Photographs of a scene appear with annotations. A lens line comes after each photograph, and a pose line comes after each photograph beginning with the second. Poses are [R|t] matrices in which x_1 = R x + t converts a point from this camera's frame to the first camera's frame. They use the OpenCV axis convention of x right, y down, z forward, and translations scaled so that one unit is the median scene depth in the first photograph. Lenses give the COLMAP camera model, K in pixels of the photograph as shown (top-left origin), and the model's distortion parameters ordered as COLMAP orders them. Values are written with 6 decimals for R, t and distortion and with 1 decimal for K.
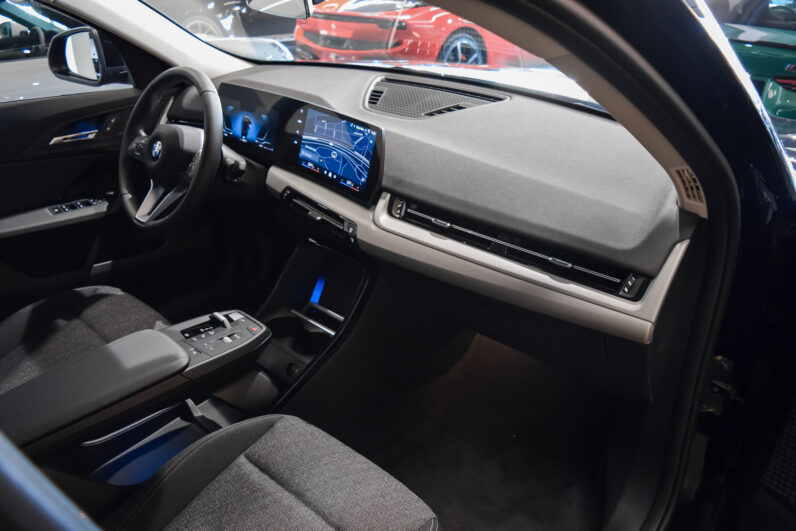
lens RADIAL K [[641.5, 0, 398.0], [0, 641.5, 265.5], [0, 0, 1]] dist [-0.056769, -0.002537]
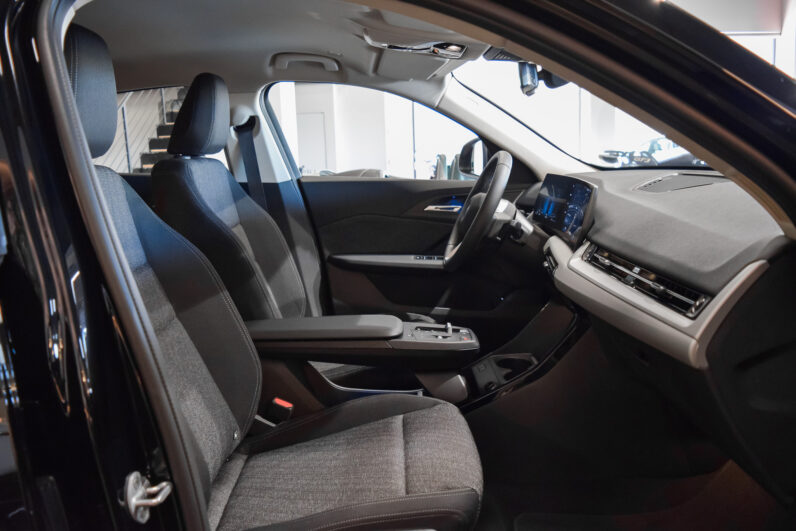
lens RADIAL K [[641.5, 0, 398.0], [0, 641.5, 265.5], [0, 0, 1]] dist [-0.056769, -0.002537]
pose [[0.690239, 0.115656, -0.714279, 0.546487], [-0.307996, 0.940213, -0.145391, 0.187392], [0.654759, 0.320349, 0.684593, 0.043024]]
